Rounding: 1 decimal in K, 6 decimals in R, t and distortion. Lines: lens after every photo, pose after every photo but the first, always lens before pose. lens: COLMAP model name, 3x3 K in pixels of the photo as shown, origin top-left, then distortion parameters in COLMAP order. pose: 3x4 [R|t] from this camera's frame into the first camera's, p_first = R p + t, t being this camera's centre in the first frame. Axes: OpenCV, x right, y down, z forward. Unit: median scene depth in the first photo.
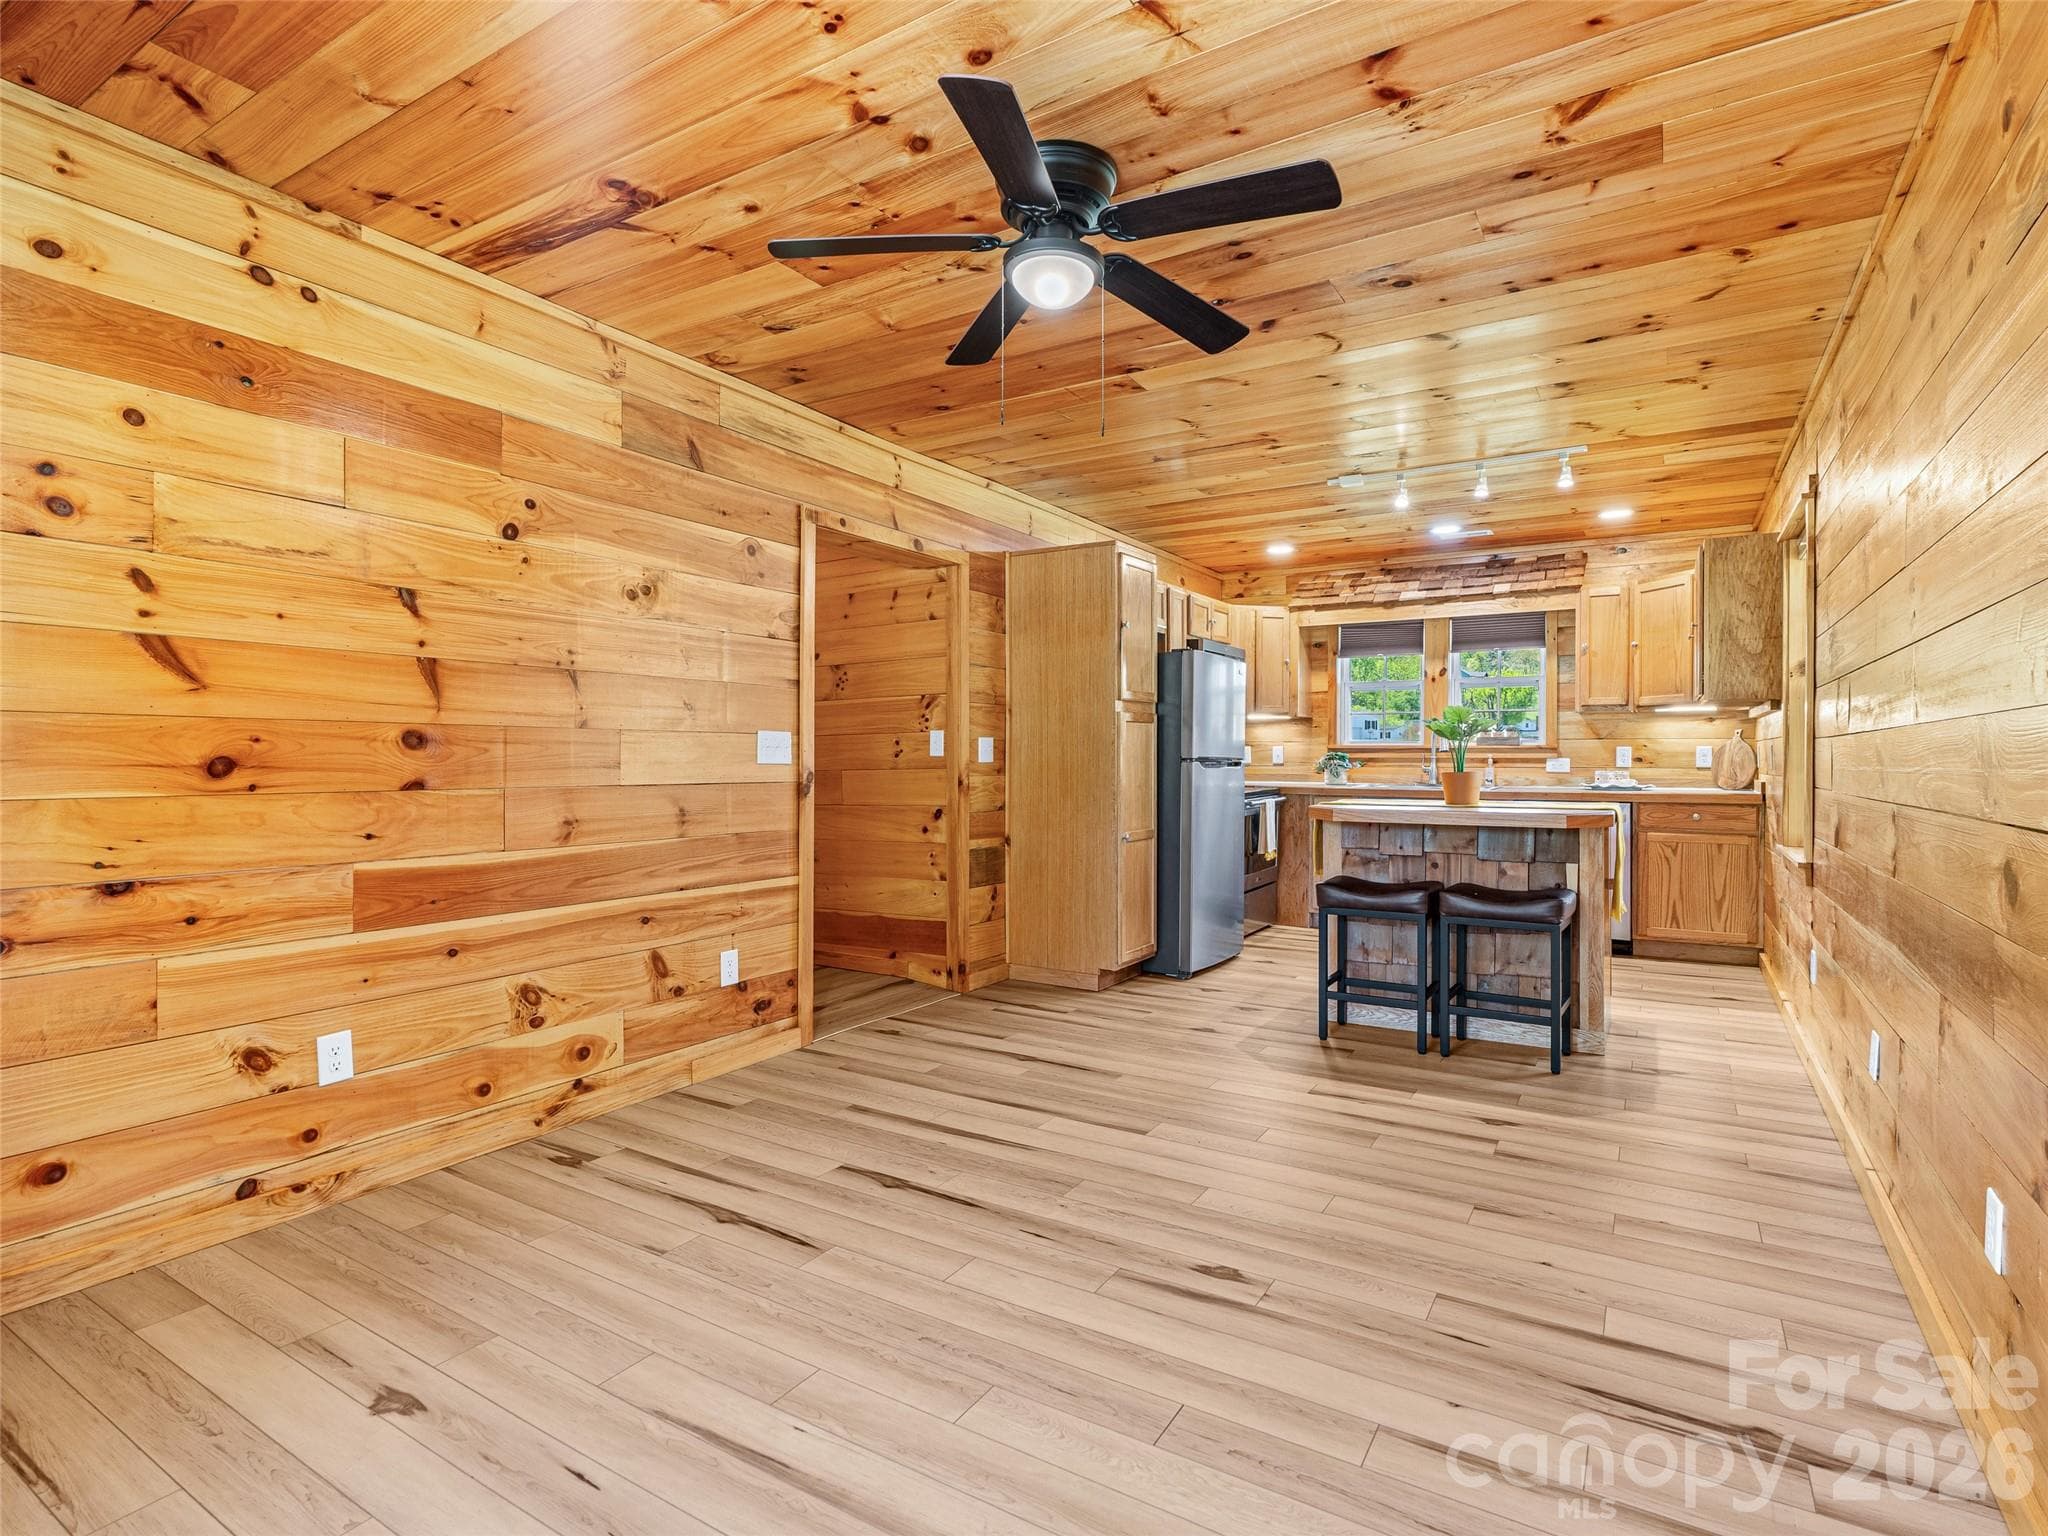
lens RADIAL K [[1029.5, 0, 1021.2], [0, 1029.5, 758.6], [0, 0, 1]] dist [-0.010075, 0.004395]
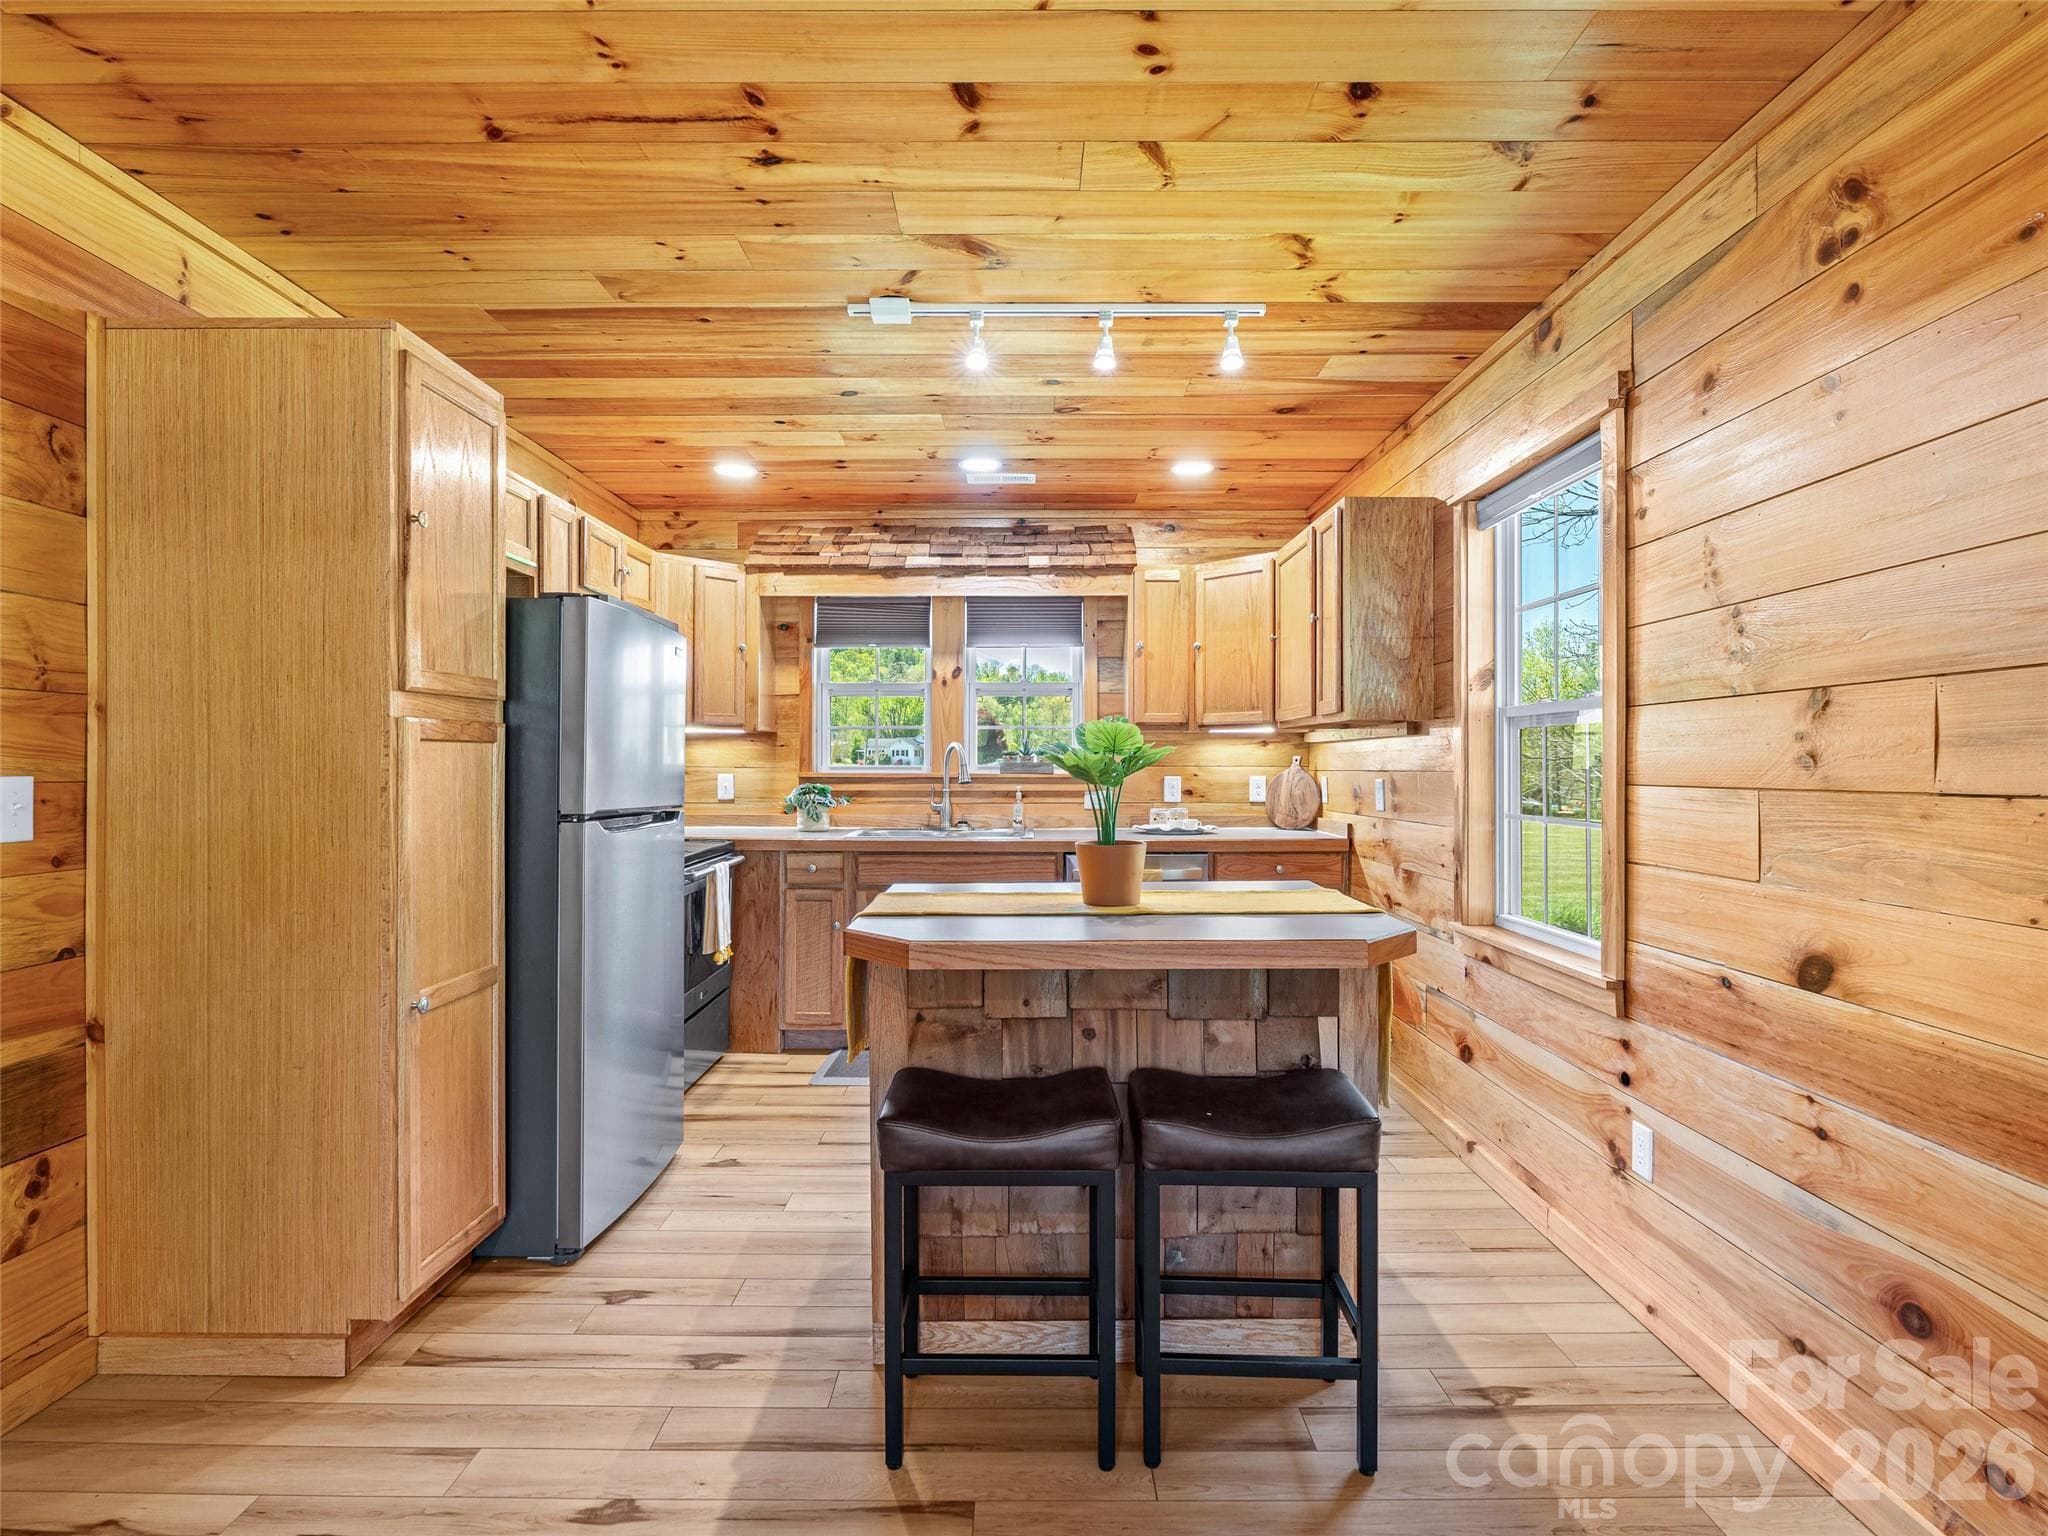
lens RADIAL K [[1029.5, 0, 1018.8], [0, 1029.5, 764.2], [0, 0, 1]] dist [-0.010075, 0.004395]
pose [[0.850502, -0.000527, 0.525971, 0.071323], [0.002503, 0.999992, -0.003046, -0.019100], [-0.525965, 0.003907, 0.850497, 0.397047]]
